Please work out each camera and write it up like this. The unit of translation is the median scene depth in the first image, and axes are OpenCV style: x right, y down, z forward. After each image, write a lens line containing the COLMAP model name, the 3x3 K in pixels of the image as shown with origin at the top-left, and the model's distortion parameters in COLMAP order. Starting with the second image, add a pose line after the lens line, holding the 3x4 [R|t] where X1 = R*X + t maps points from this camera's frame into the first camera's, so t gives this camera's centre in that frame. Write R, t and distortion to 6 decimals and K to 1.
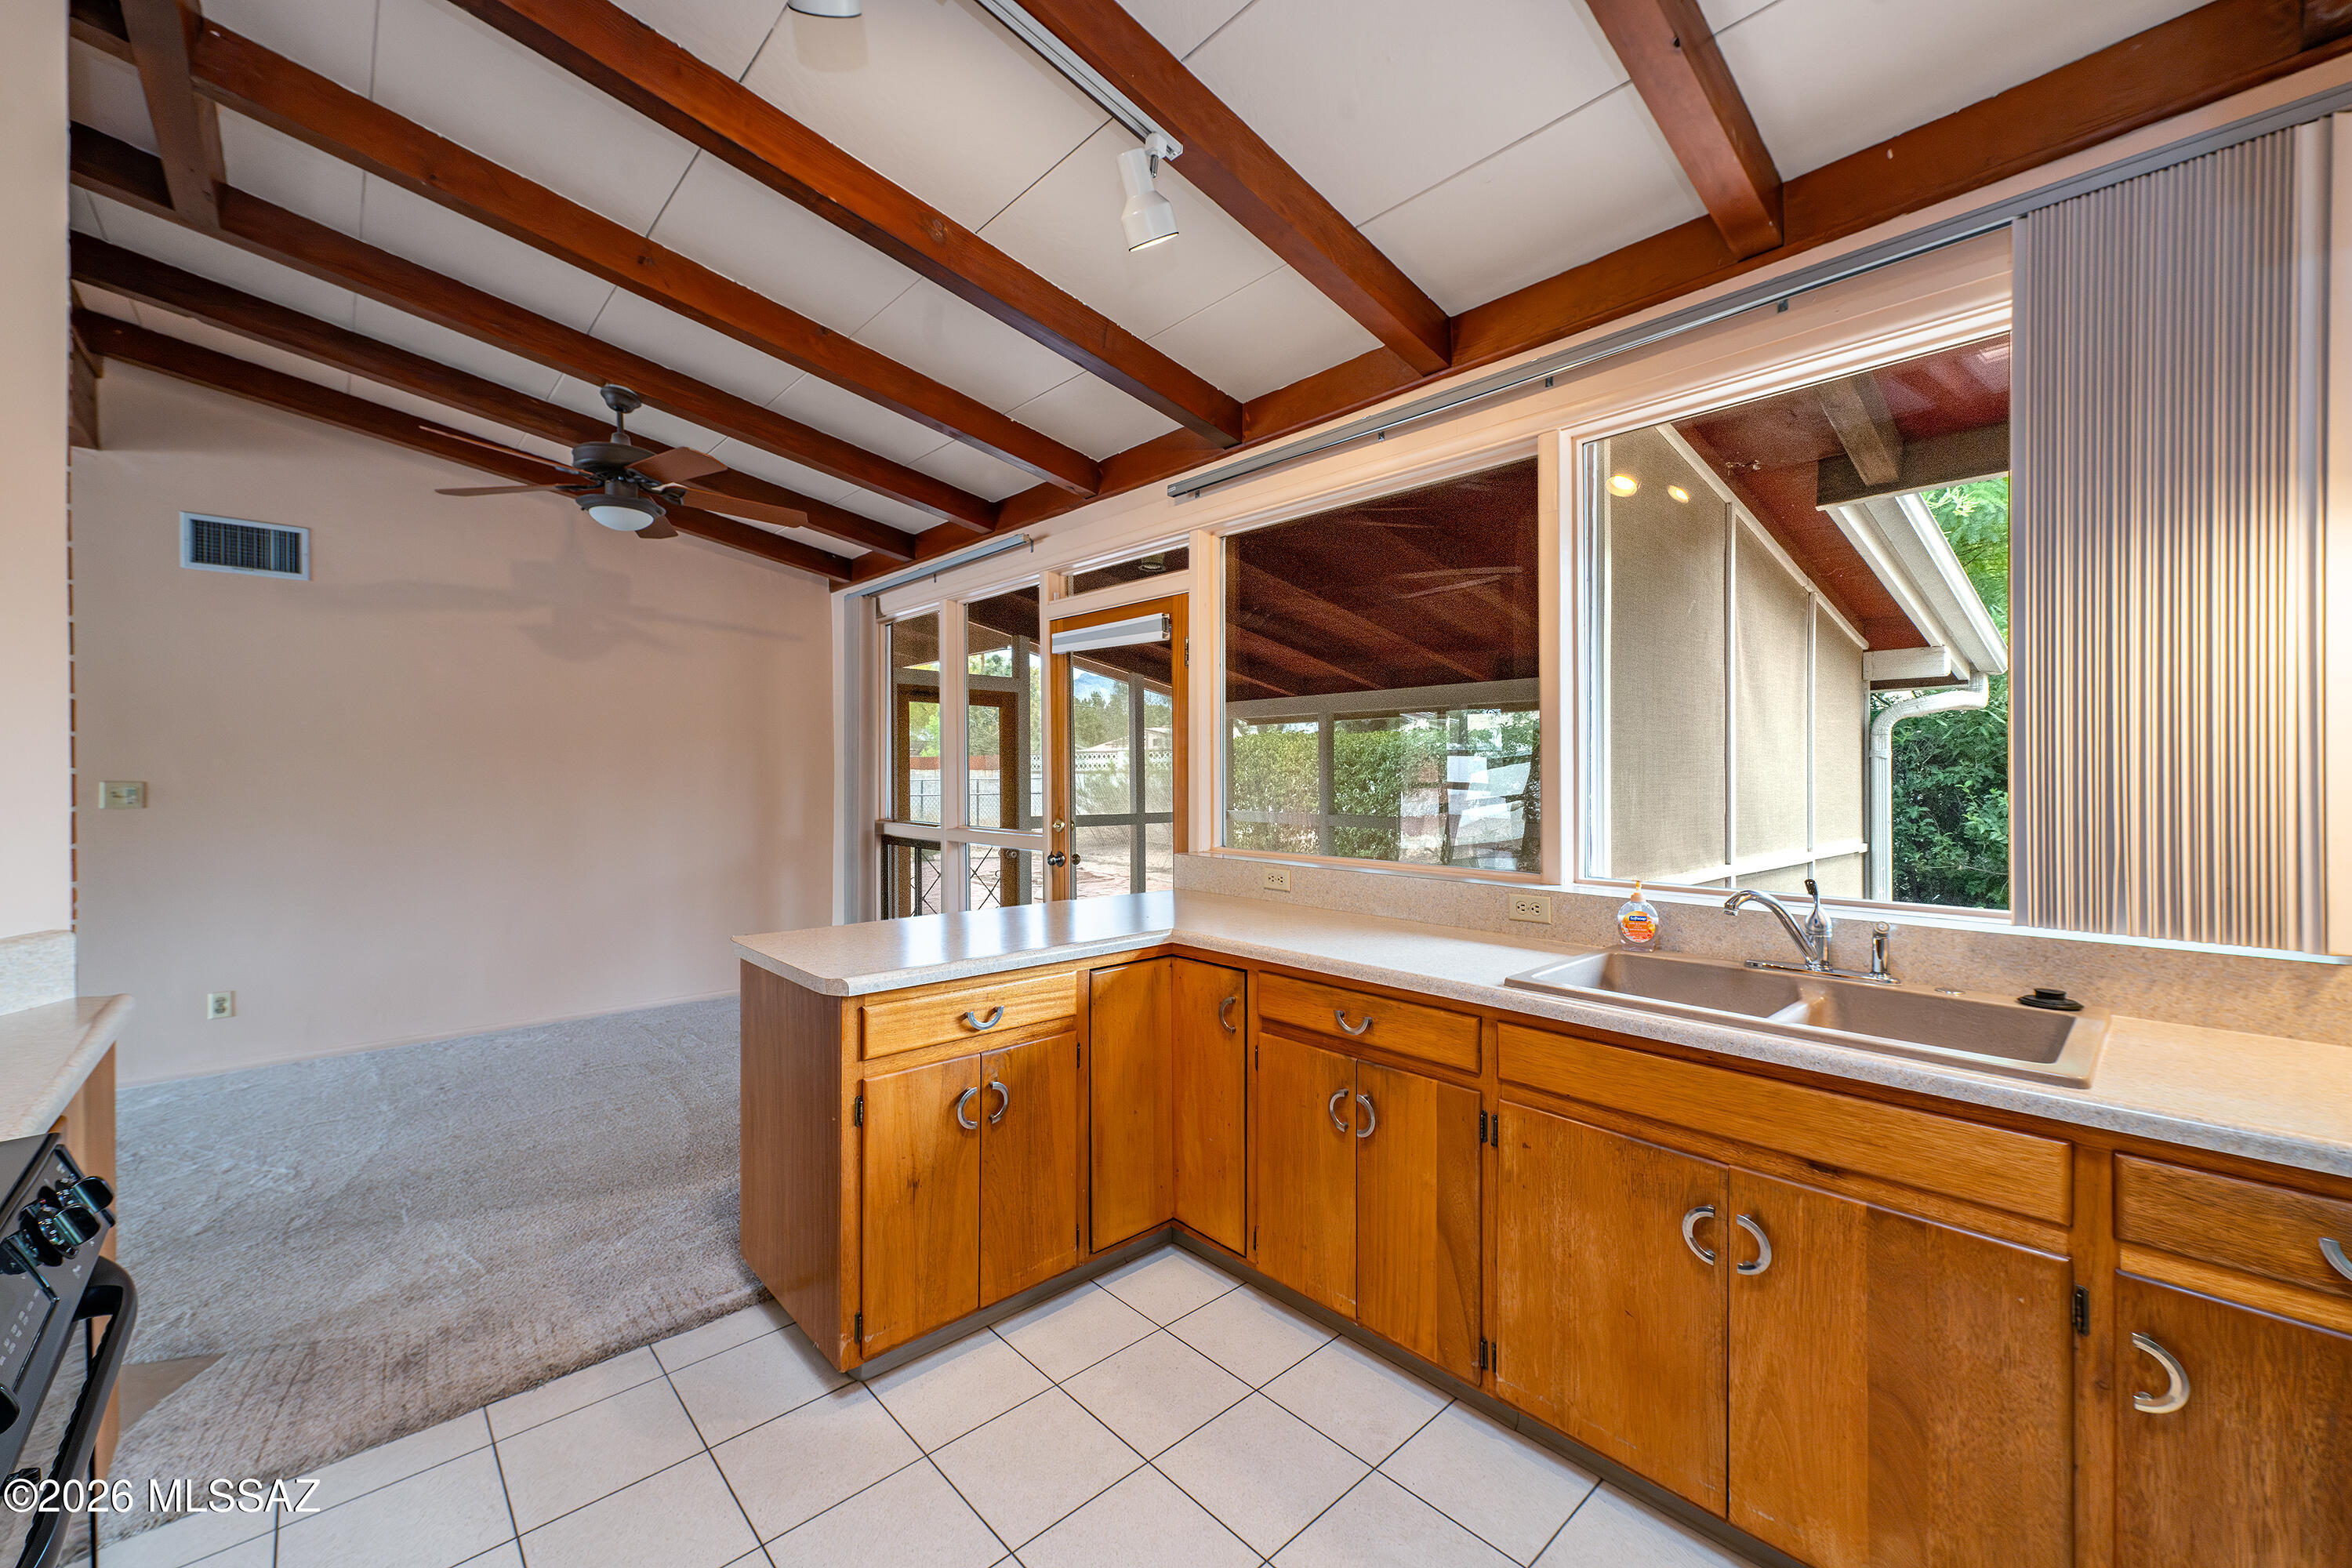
lens RADIAL K [[937.3, 0, 1208.9], [0, 937.3, 771.0], [0, 0, 1]] dist [0.001265, -0.000789]
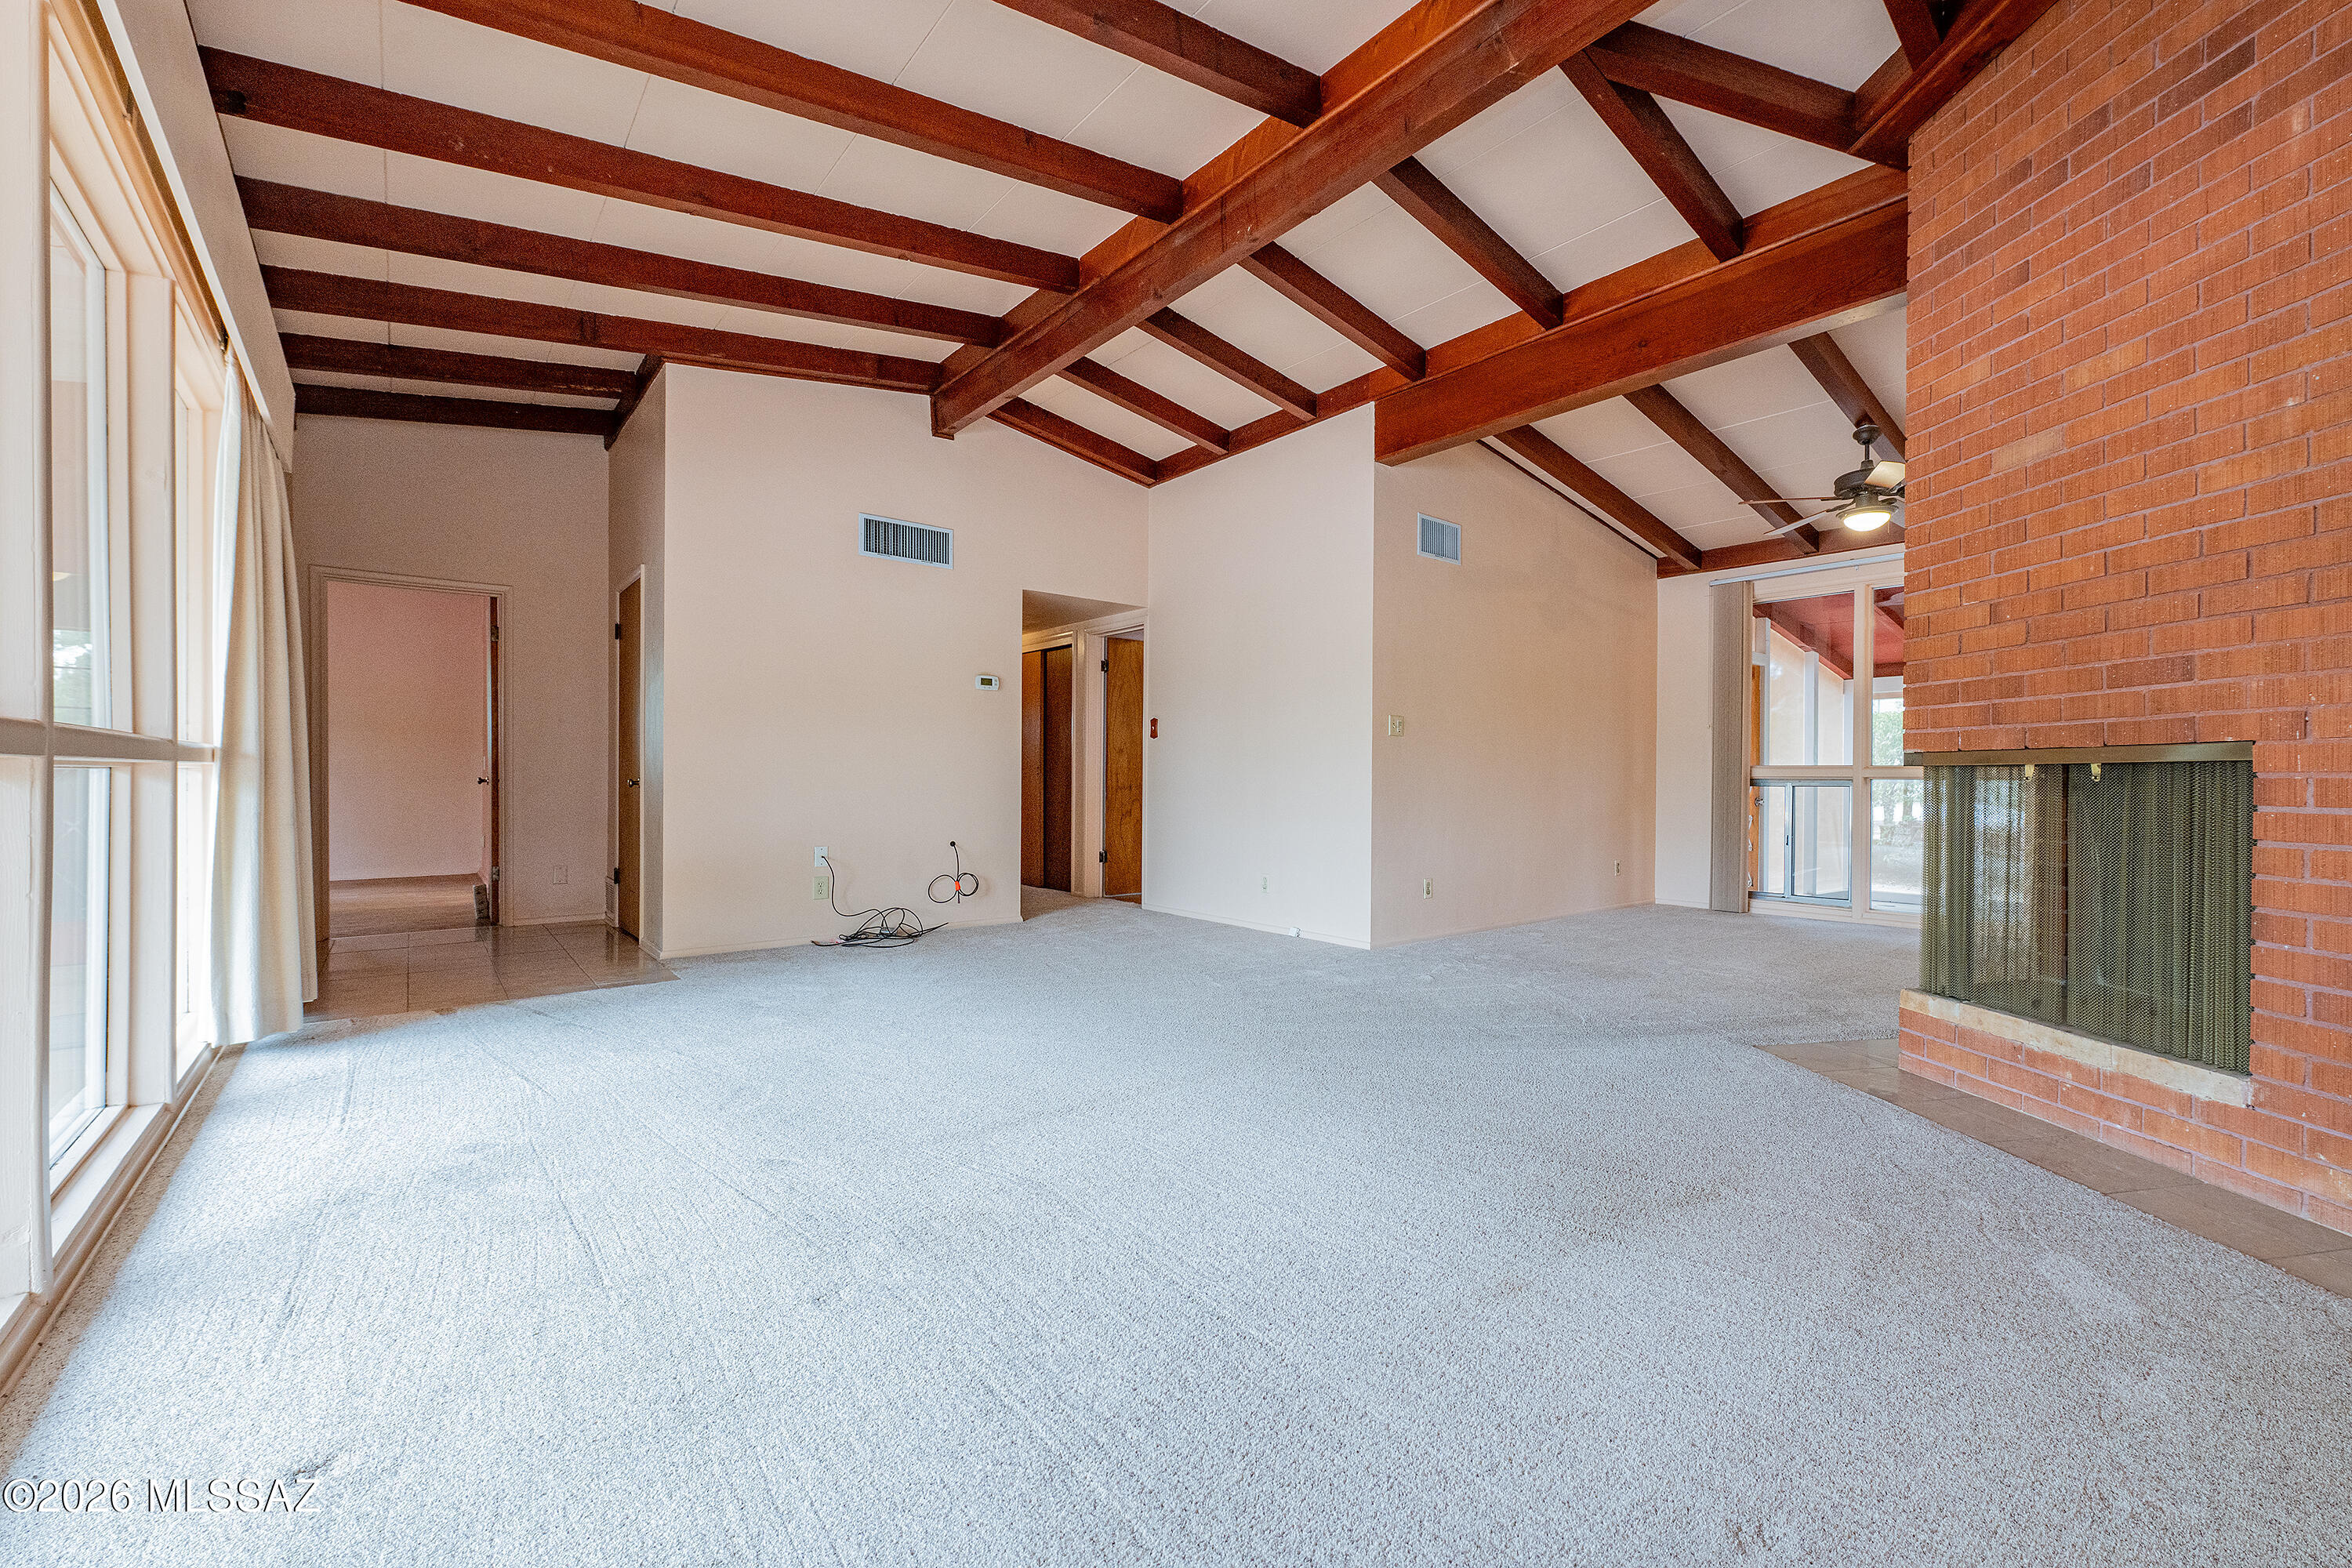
lens RADIAL K [[937.3, 0, 1300.8], [0, 937.3, 787.3], [0, 0, 1]] dist [0.001265, -0.000789]
pose [[0.999858, 0.009708, -0.013772, -2.078579], [-0.009528, 0.999869, 0.013070, 0.156134], [0.013897, -0.012937, 0.999820, -0.509361]]
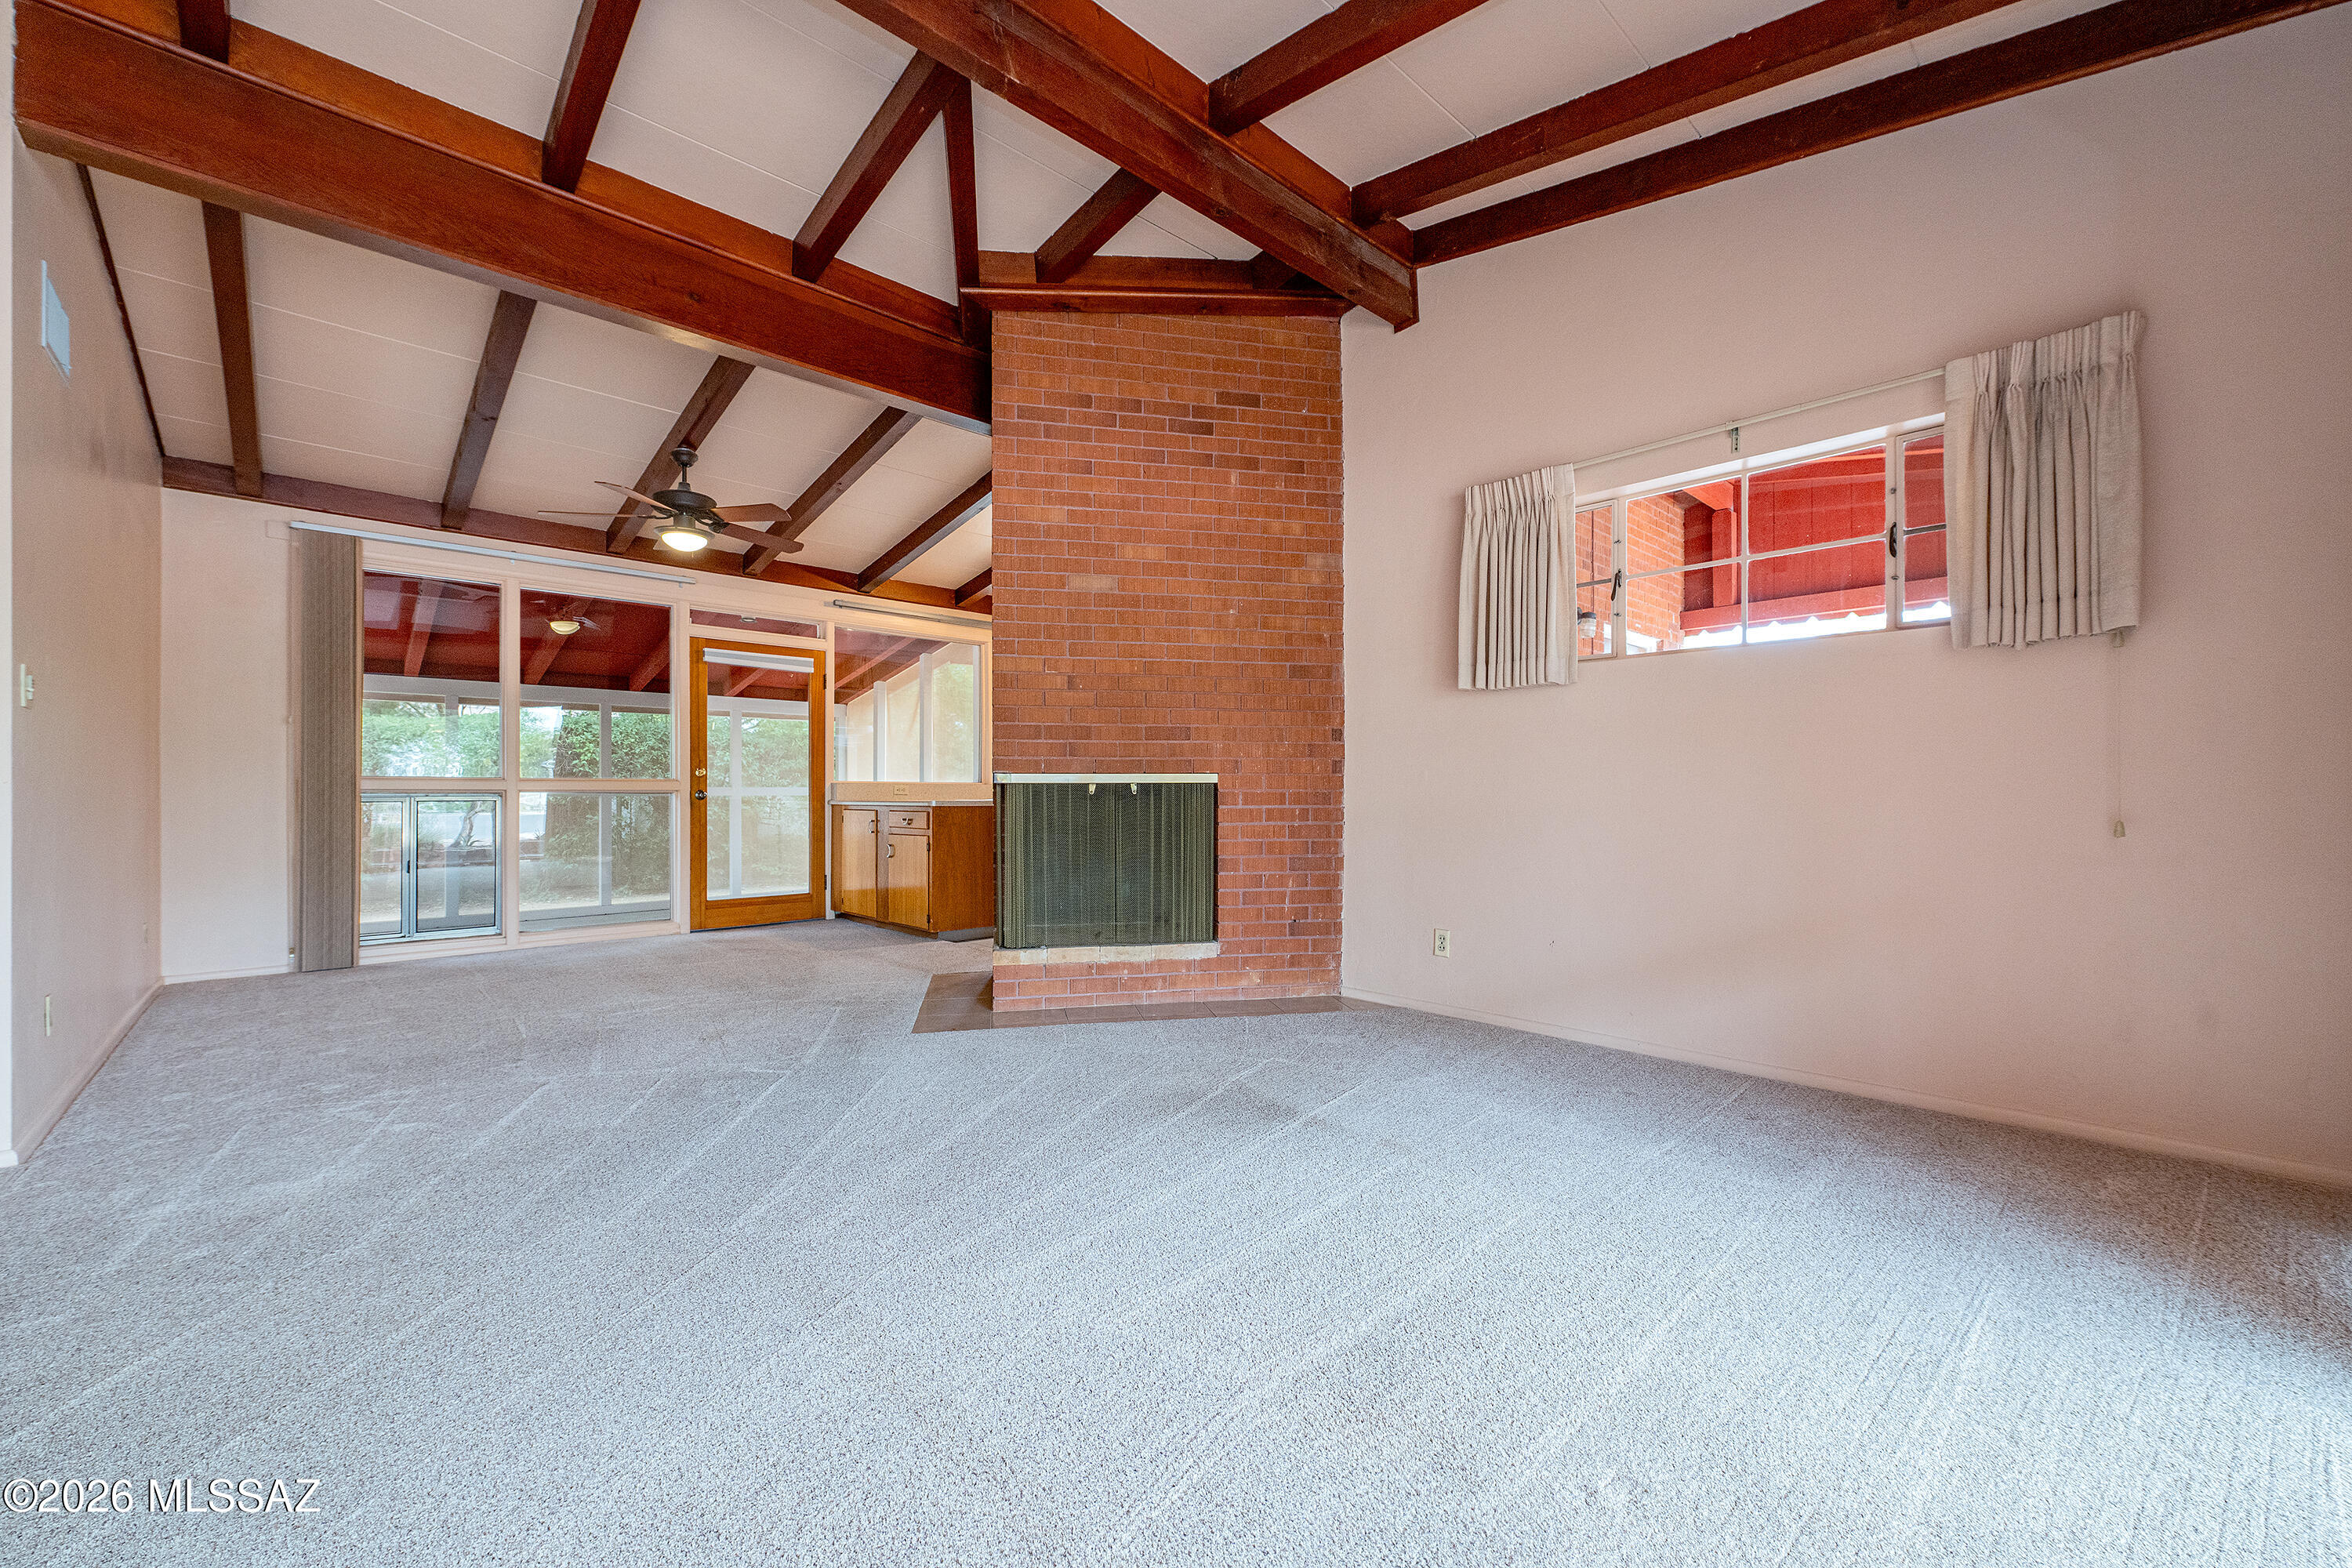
lens RADIAL K [[937.3, 0, 1185.8], [0, 937.3, 788.5], [0, 0, 1]] dist [0.001265, -0.000789]
pose [[0.015907, 0.006274, 0.999854, -2.940717], [-0.001600, 0.999979, -0.006249, 0.155707], [-0.999872, -0.001500, 0.015917, 0.388472]]
